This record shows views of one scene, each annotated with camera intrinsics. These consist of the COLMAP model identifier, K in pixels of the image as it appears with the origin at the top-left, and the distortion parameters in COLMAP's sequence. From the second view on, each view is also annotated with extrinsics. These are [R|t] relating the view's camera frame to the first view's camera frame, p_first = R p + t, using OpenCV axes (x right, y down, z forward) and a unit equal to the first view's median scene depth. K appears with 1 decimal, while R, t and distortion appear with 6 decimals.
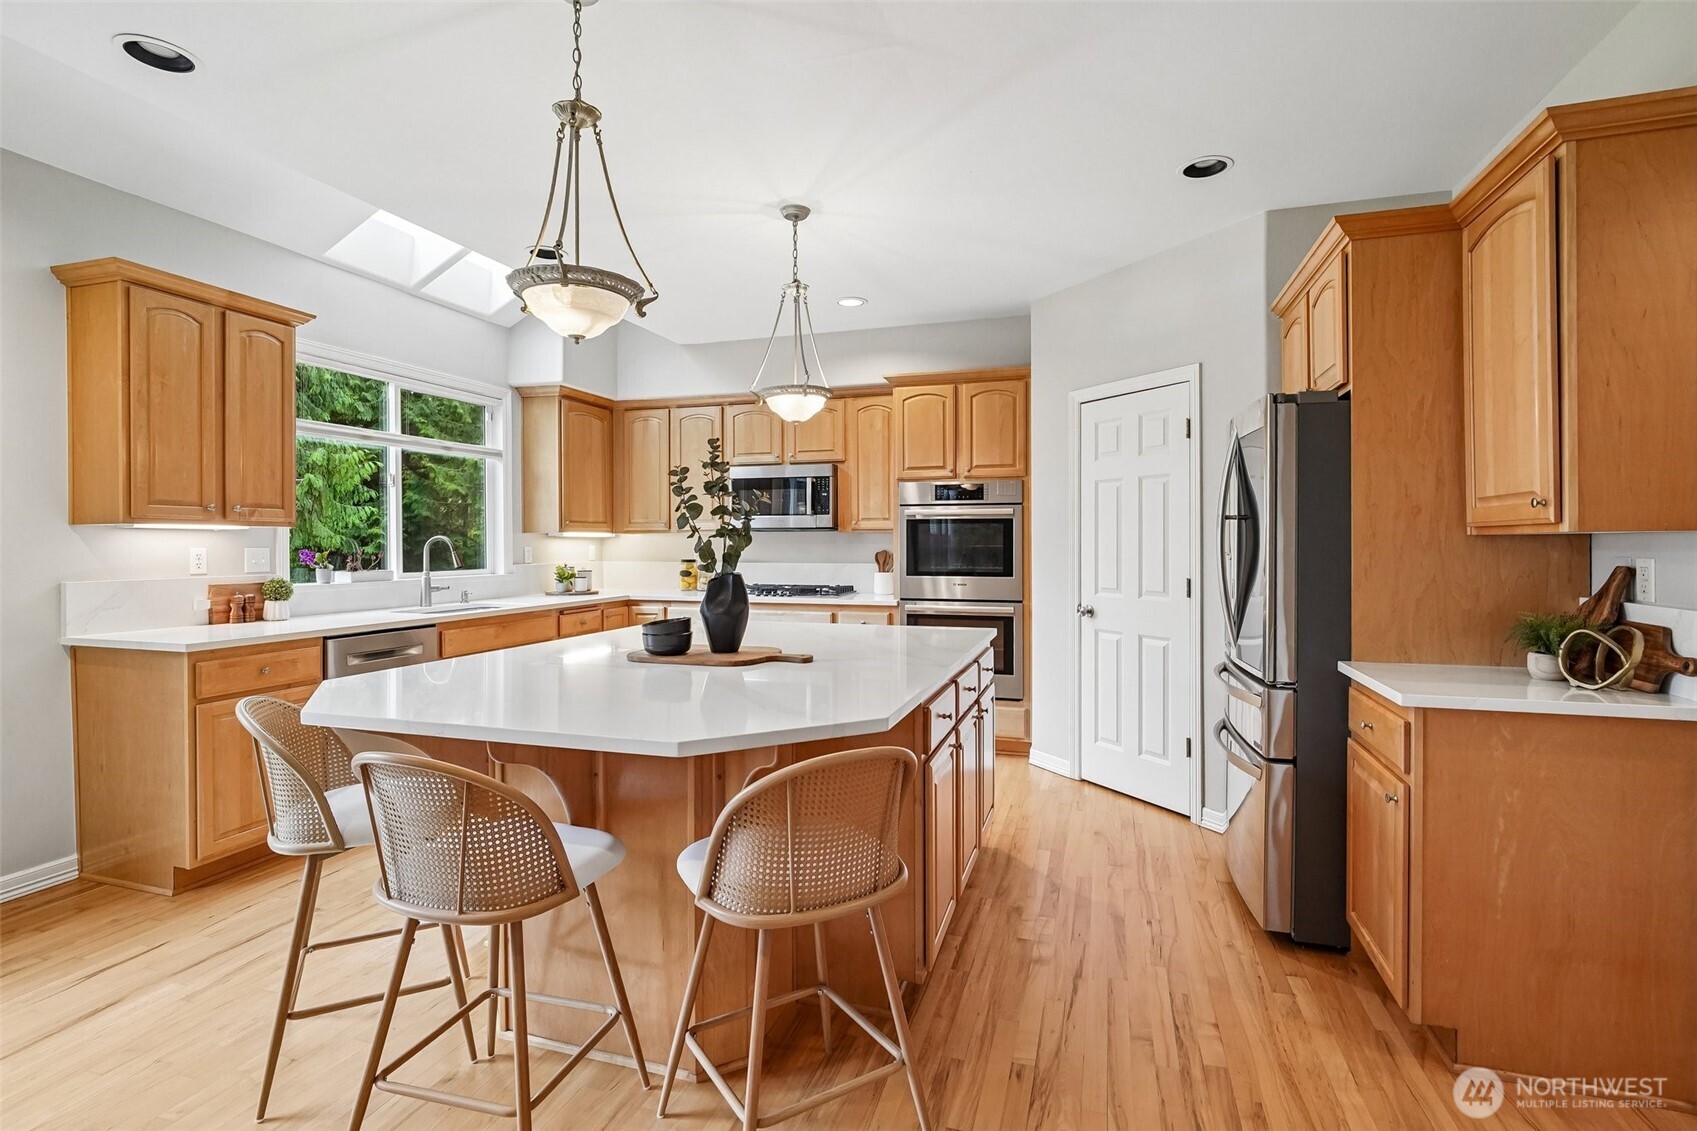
lens RADIAL K [[806.9, 0, 853.5], [0, 806.9, 546.1], [0, 0, 1]] dist [-0.002264, -0.000494]
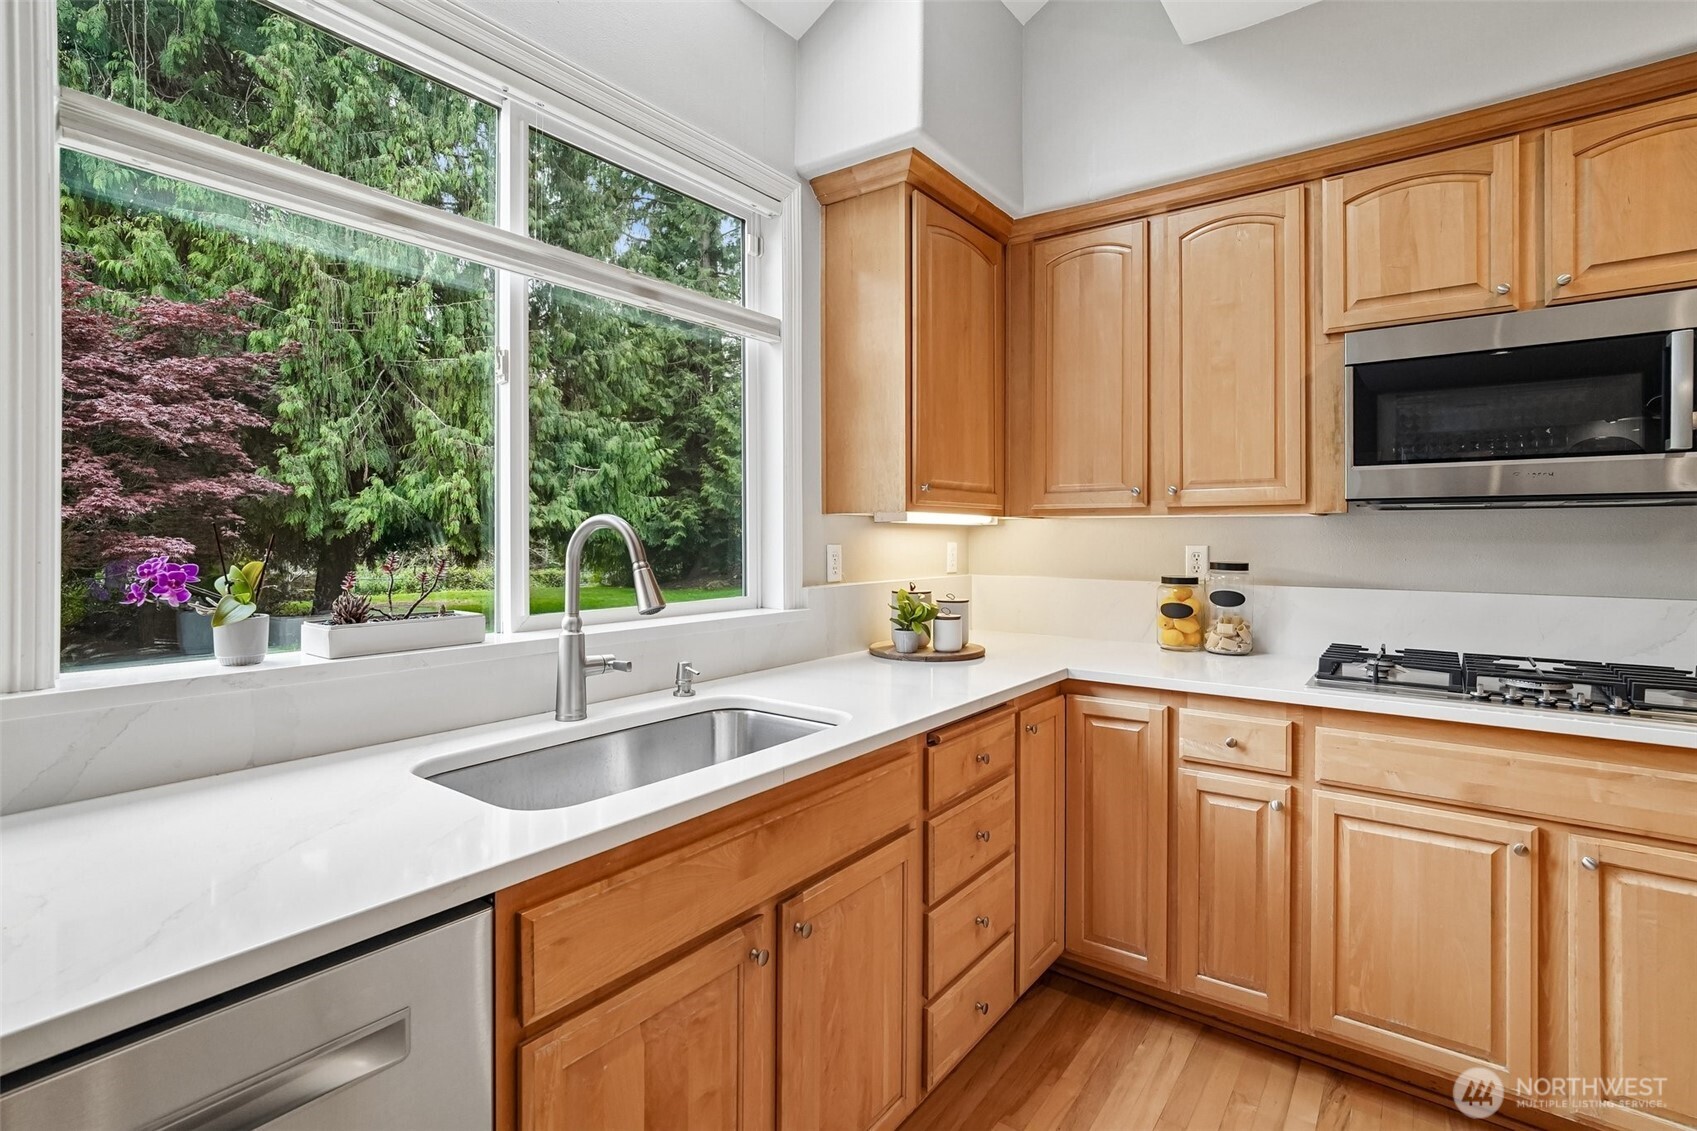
lens RADIAL K [[809.4, 0, 851.8], [0, 809.4, 535.3], [0, 0, 1]] dist [-0.023065, 0.012424]
pose [[0.944178, 0.004179, -0.329410, -0.291943], [-0.006008, 0.999972, -0.004533, -0.003357], [0.329382, 0.006259, 0.944176, 0.688311]]
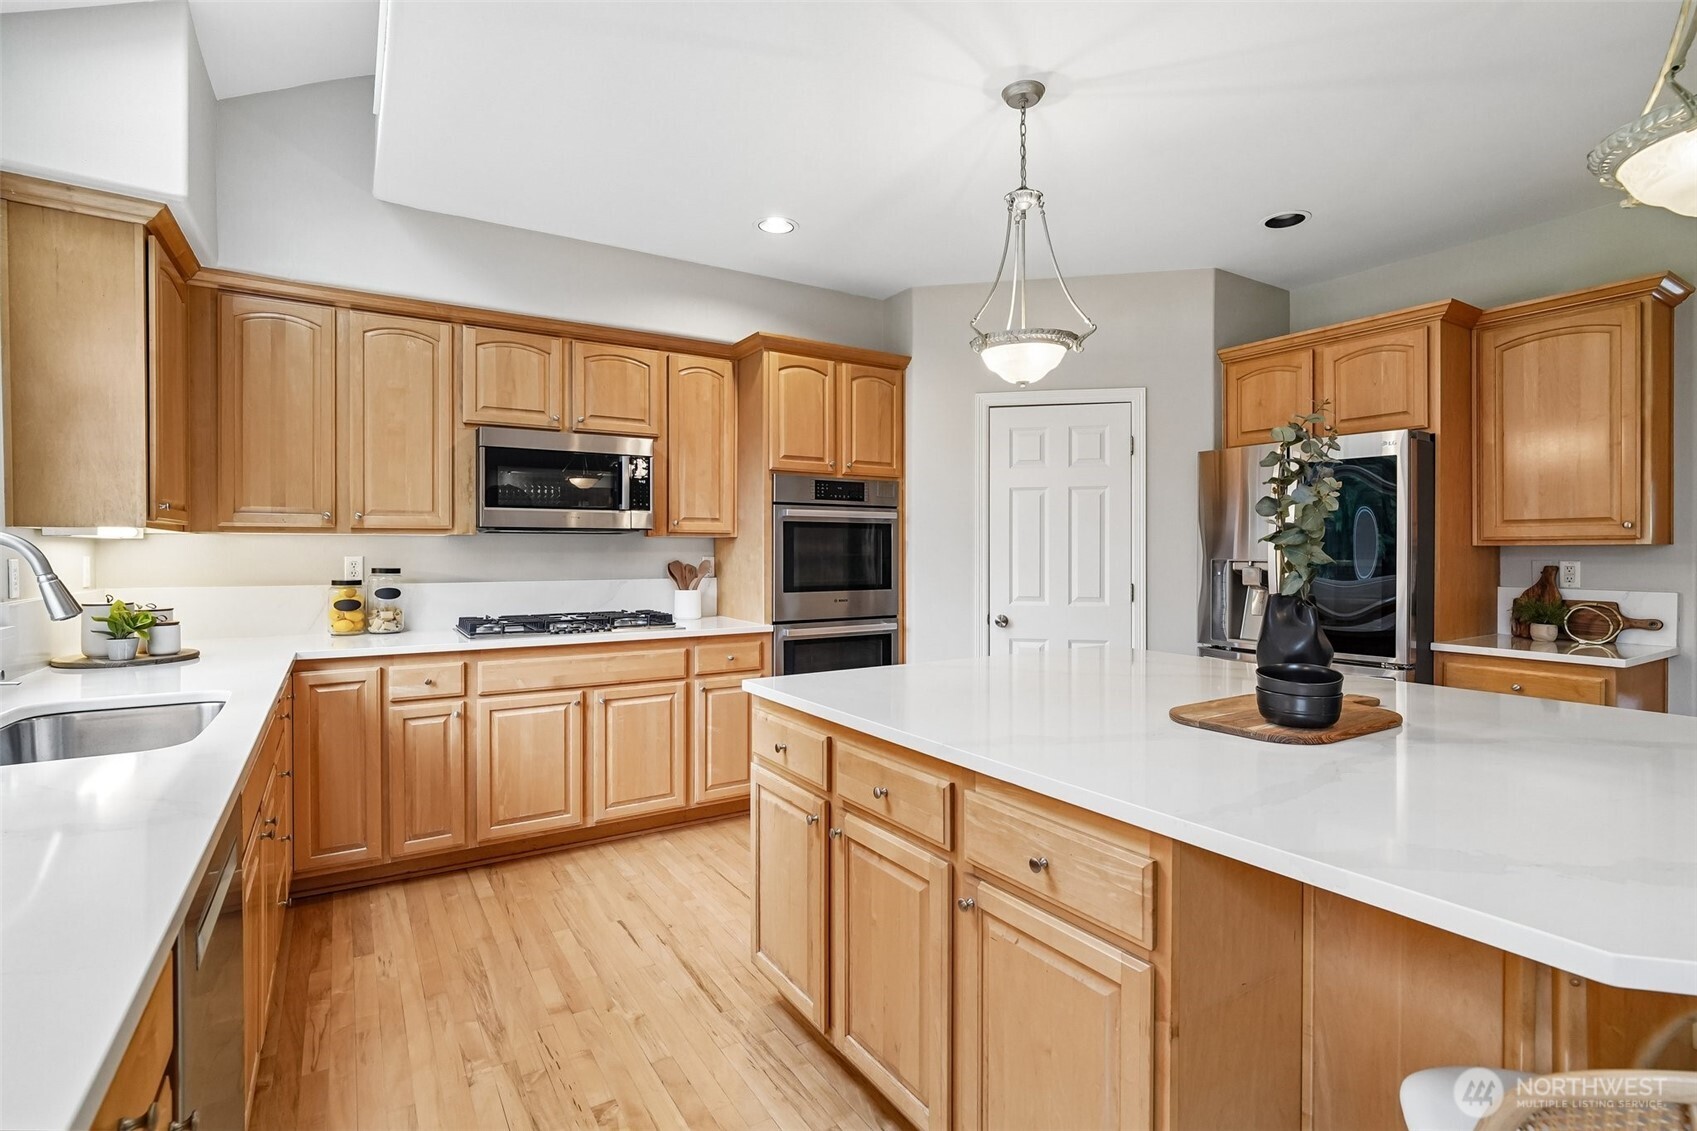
lens RADIAL K [[806.9, 0, 853.5], [0, 806.9, 546.1], [0, 0, 1]] dist [-0.002264, -0.000494]
pose [[0.649313, 0.005361, 0.760502, -0.518316], [0.002830, 0.999951, -0.009466, -0.001267], [-0.760516, 0.008298, 0.649266, 0.460723]]
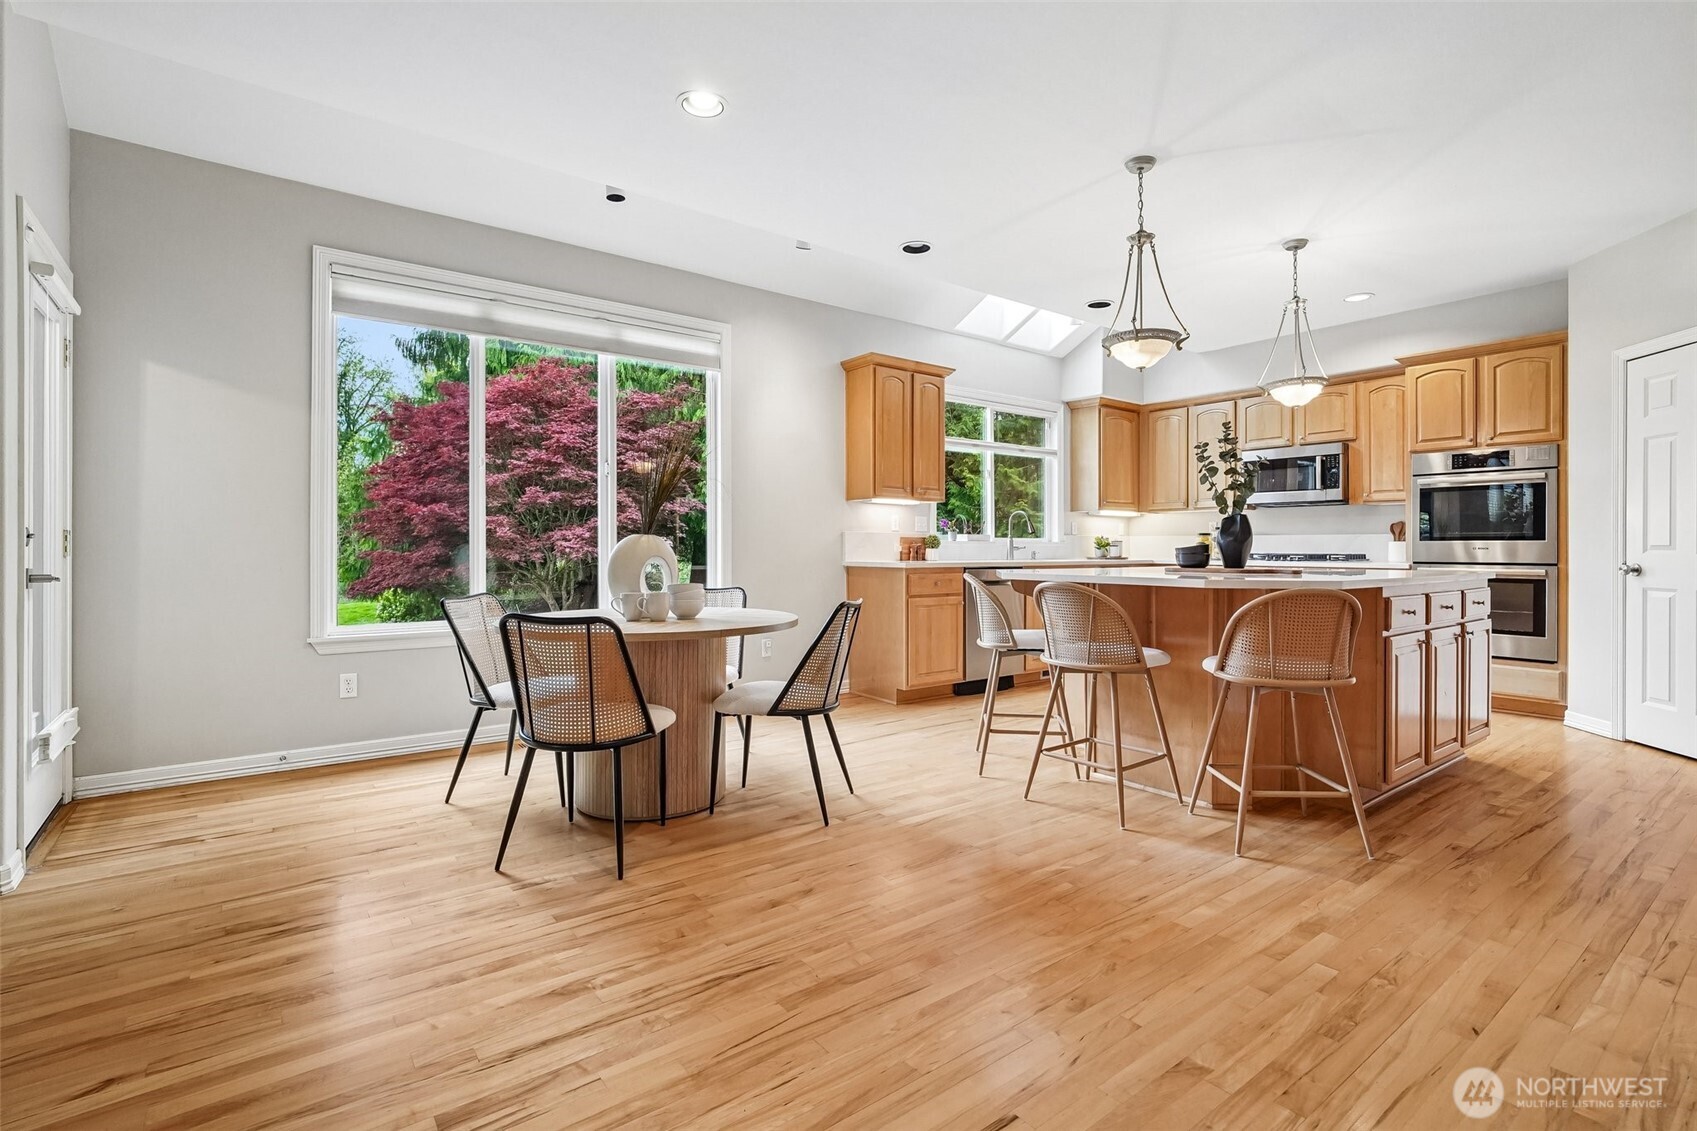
lens RADIAL K [[794.2, 0, 852.5], [0, 794.2, 549.7], [0, 0, 1]] dist [-0.027301, 0.012254]
pose [[0.816687, 0.005021, -0.577058, 0.055615], [-0.006382, 0.999980, -0.000332, 0.057130], [0.577045, 0.003953, 0.816703, -0.311478]]
